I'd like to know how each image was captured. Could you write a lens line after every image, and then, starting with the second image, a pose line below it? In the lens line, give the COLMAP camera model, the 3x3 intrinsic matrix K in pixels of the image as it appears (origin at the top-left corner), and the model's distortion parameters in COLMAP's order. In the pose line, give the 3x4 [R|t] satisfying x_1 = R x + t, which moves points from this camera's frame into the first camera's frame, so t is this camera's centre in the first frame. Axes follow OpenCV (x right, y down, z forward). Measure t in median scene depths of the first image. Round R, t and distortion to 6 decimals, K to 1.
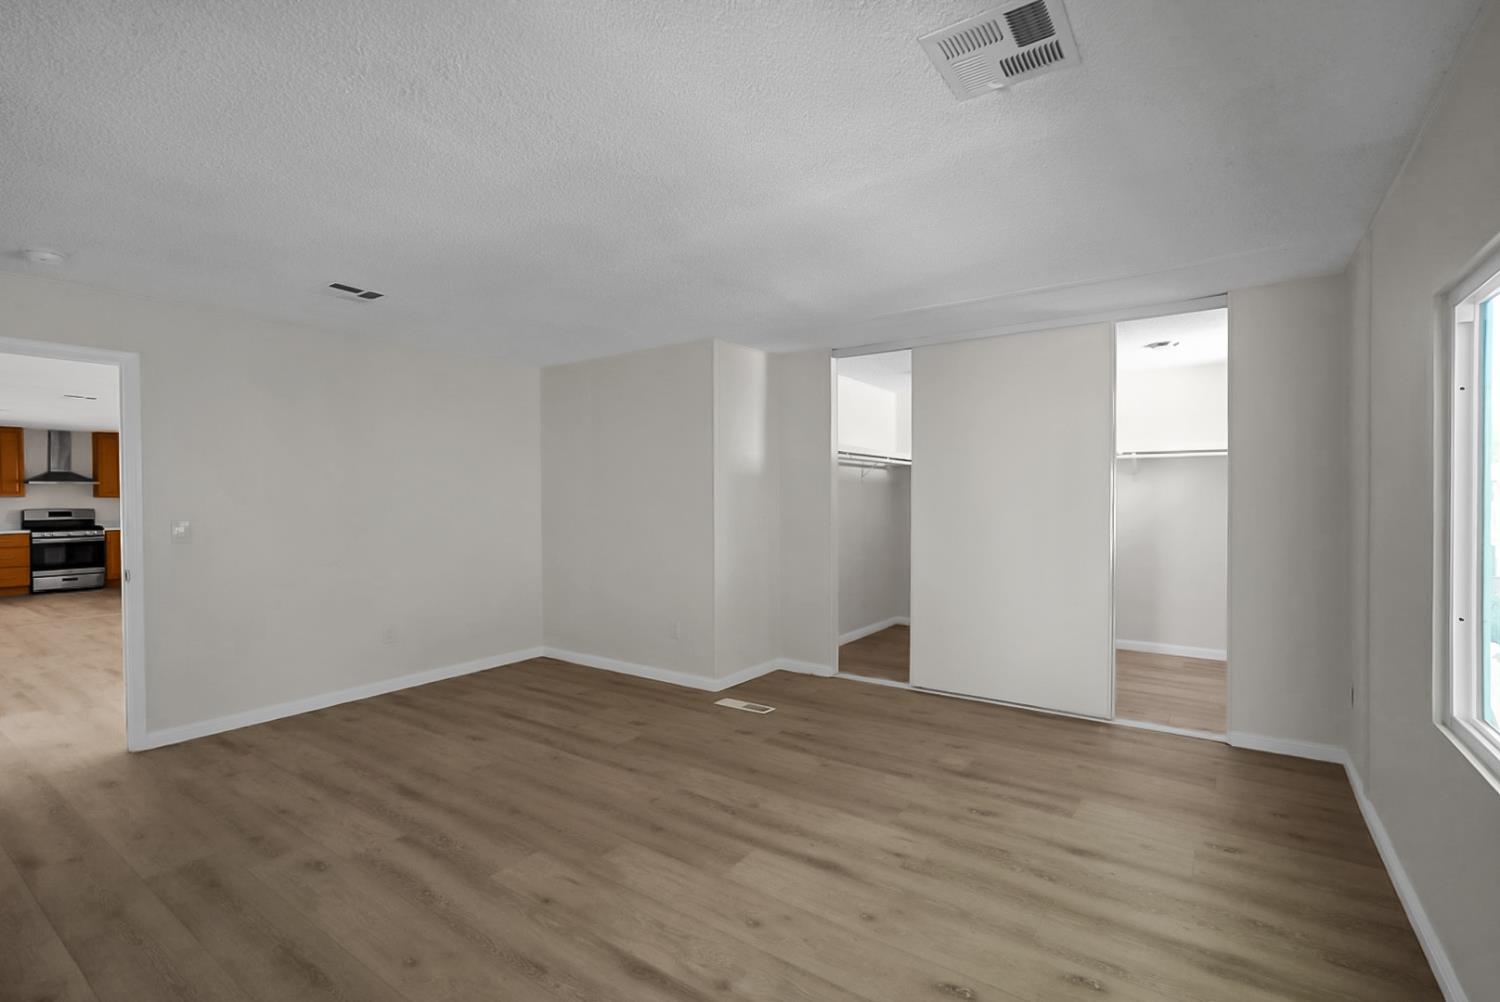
lens RADIAL K [[678.1, 0, 747.9], [0, 678.1, 504.8], [0, 0, 1]] dist [0.000485, 0.001297]
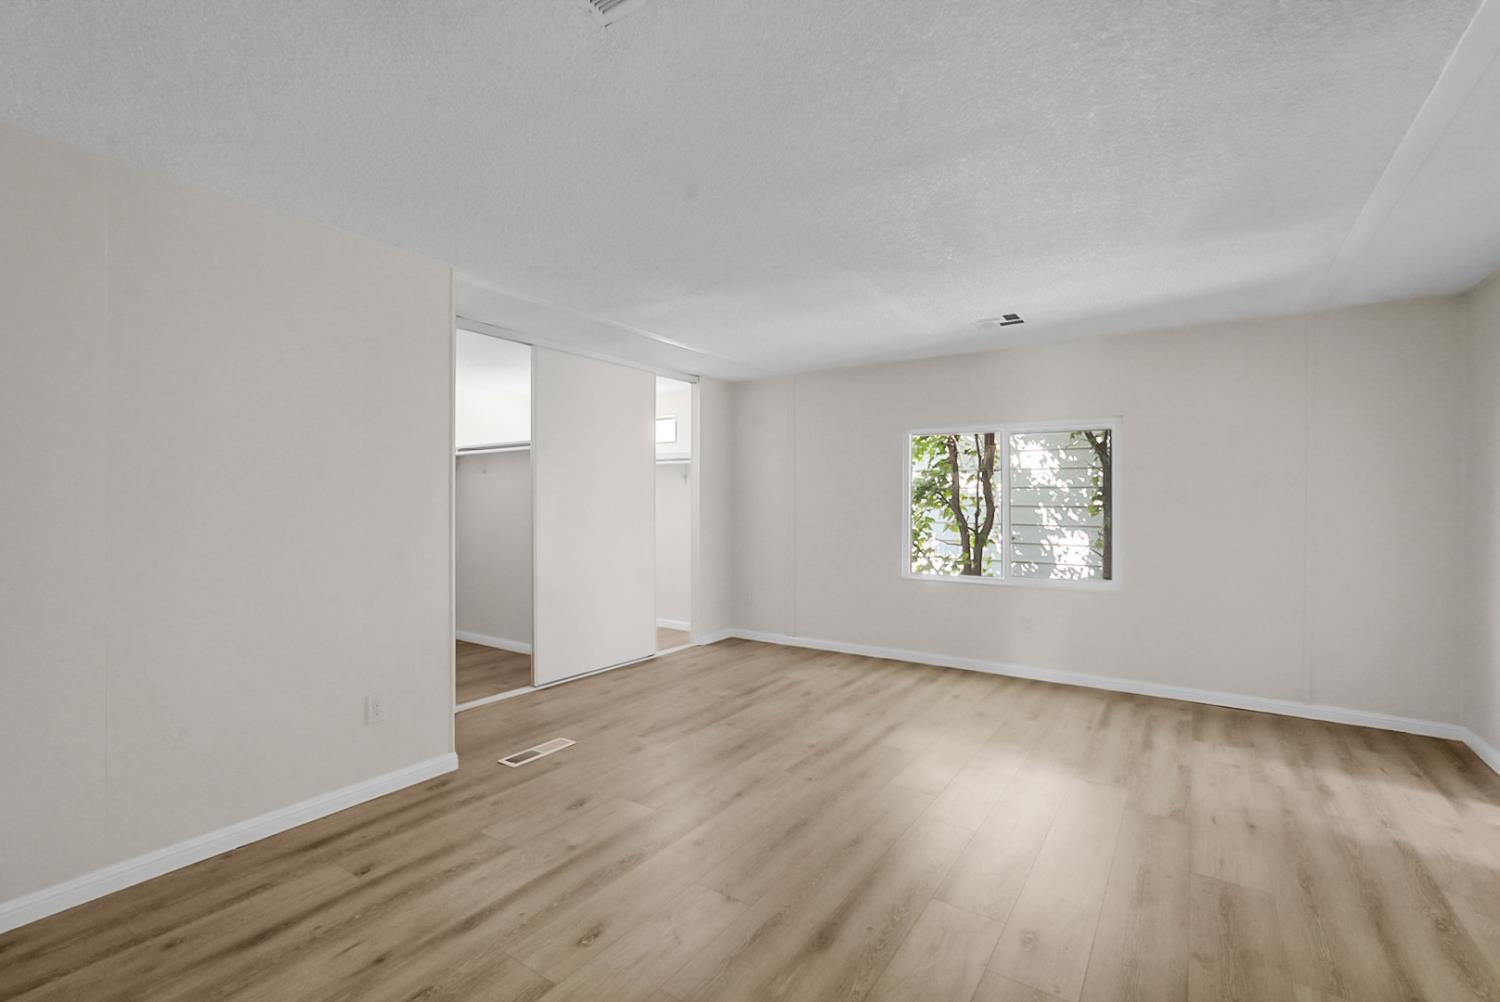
lens RADIAL K [[691.5, 0, 738.1], [0, 691.5, 500.6], [0, 0, 1]] dist [0.017748, 0.000509]
pose [[-0.036999, 0.013314, 0.999227, -1.062202], [0.003882, 0.999906, -0.013179, 0.014566], [-0.999308, 0.003392, -0.037047, 1.007081]]
